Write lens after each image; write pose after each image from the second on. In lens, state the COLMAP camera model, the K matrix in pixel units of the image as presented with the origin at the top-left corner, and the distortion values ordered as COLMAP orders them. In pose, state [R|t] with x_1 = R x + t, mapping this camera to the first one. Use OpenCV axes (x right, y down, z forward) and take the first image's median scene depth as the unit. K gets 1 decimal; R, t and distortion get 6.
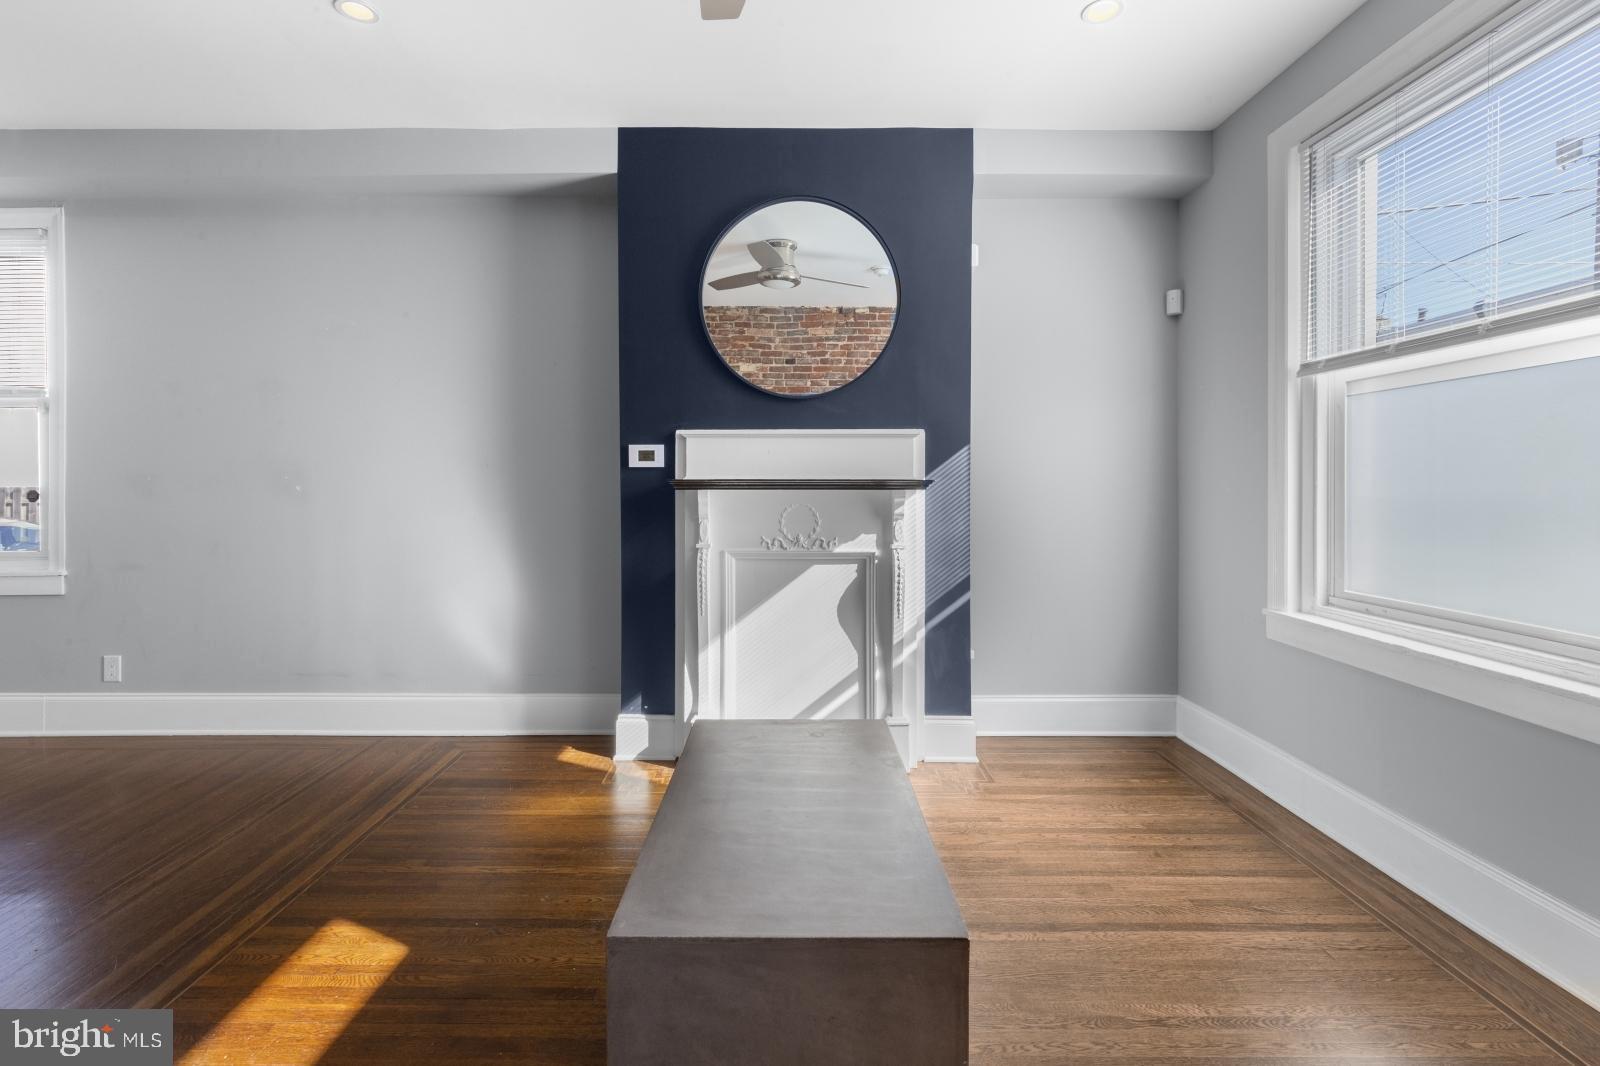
lens RADIAL K [[732.2, 0, 793.2], [0, 732.2, 487.1], [0, 0, 1]] dist [0.001373, -0.000011]
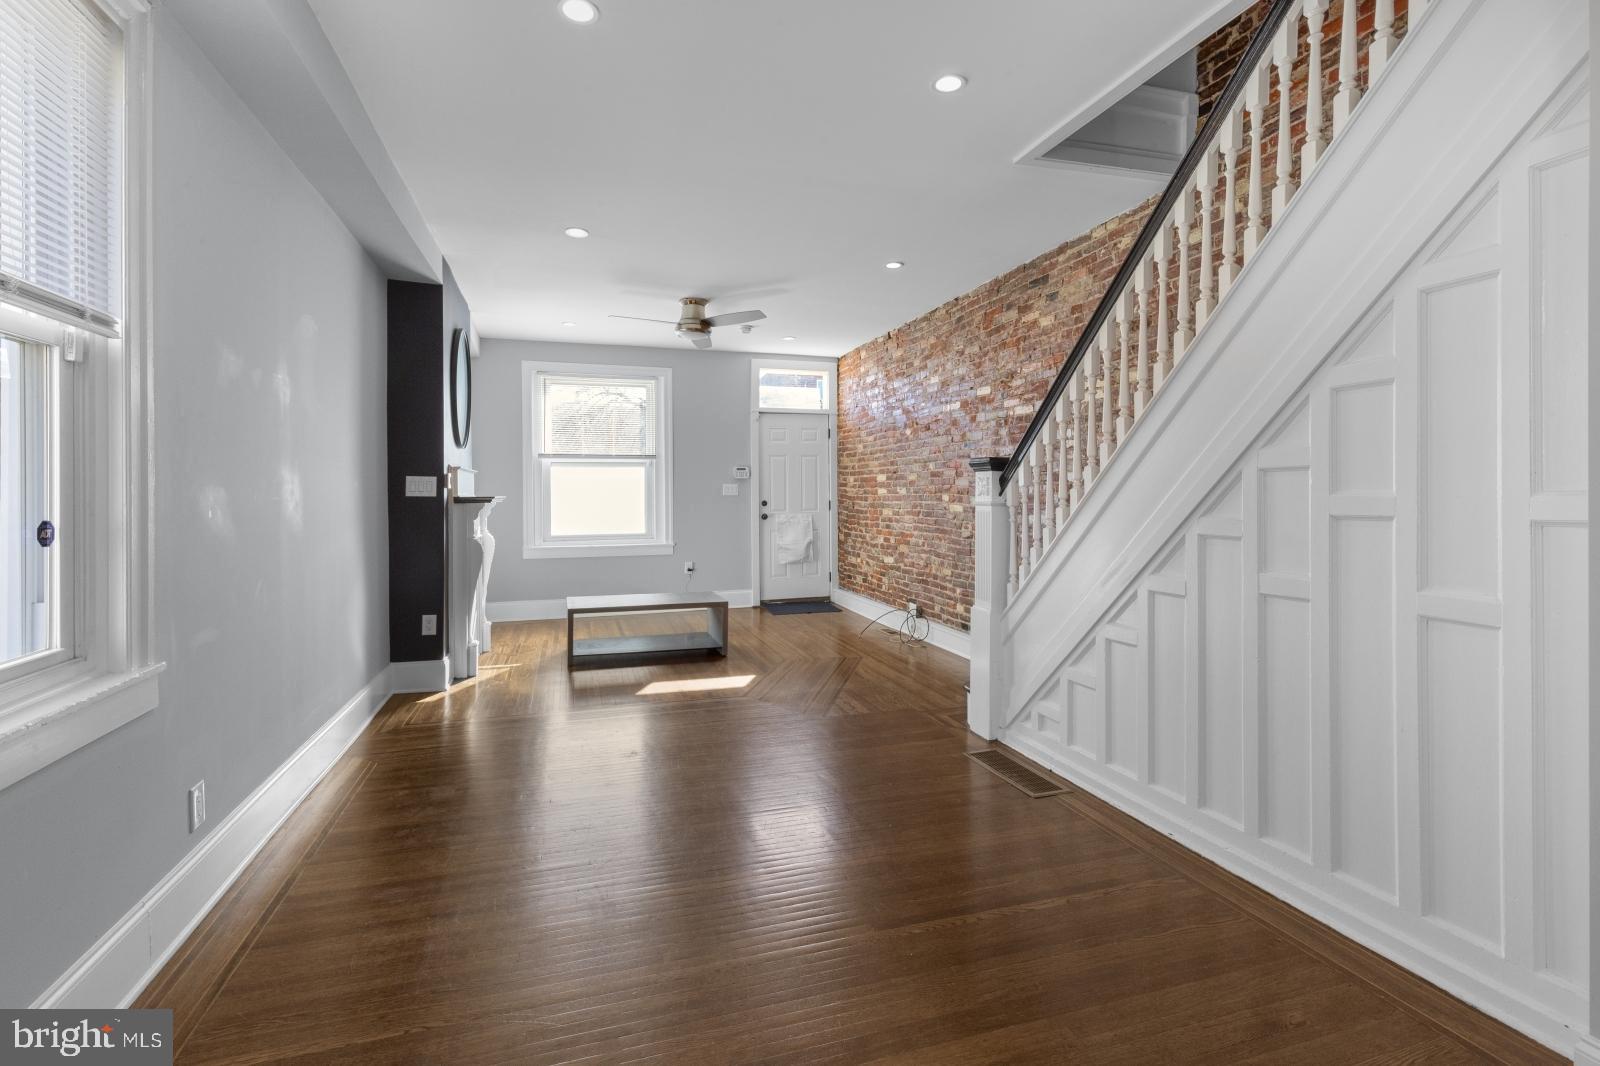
lens RADIAL K [[732.2, 0, 793.2], [0, 732.2, 487.1], [0, 0, 1]] dist [0.001373, -0.000011]
pose [[-0.299662, 0.009986, 0.953993, -1.846024], [0.009912, 0.999924, -0.007353, -0.011834], [-0.953994, 0.007253, -0.299738, 0.785380]]
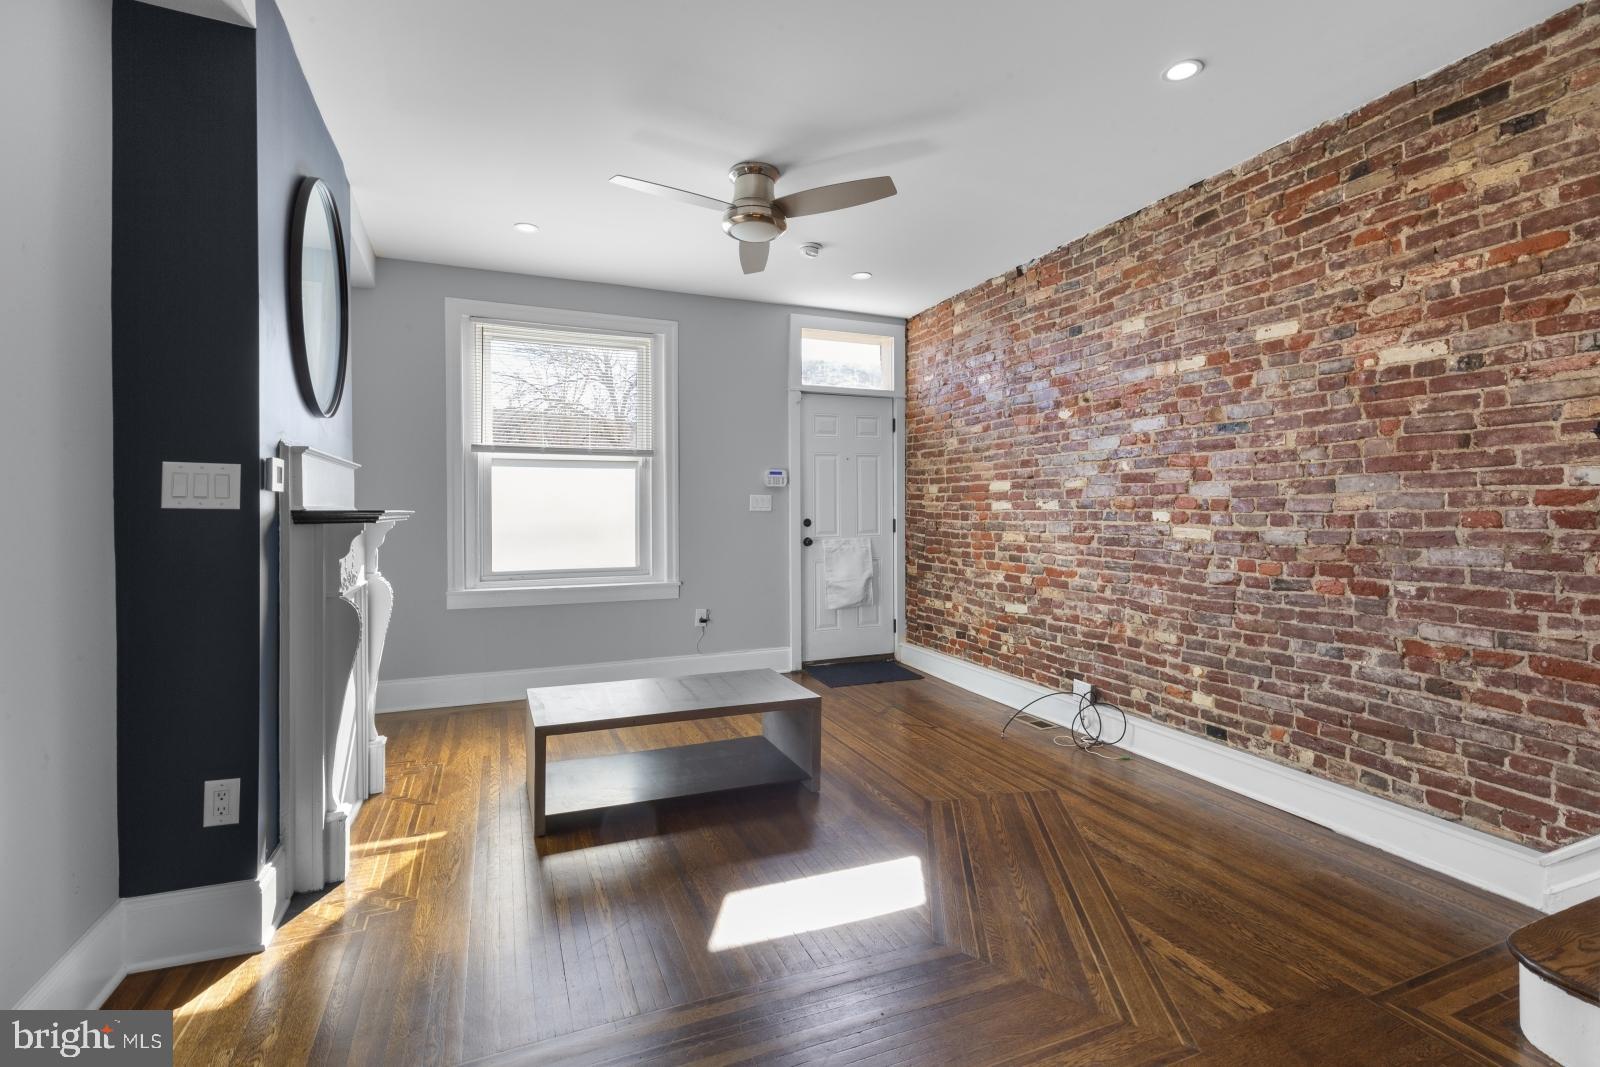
lens RADIAL K [[729.6, 0, 794.5], [0, 729.6, 506.4], [0, 0, 1]] dist [0.001697, -0.000233]
pose [[-0.383553, 0.005773, 0.923501, -1.018271], [0.006158, 0.999974, -0.003693, -0.008387], [-0.923498, 0.004270, -0.383579, 0.823754]]
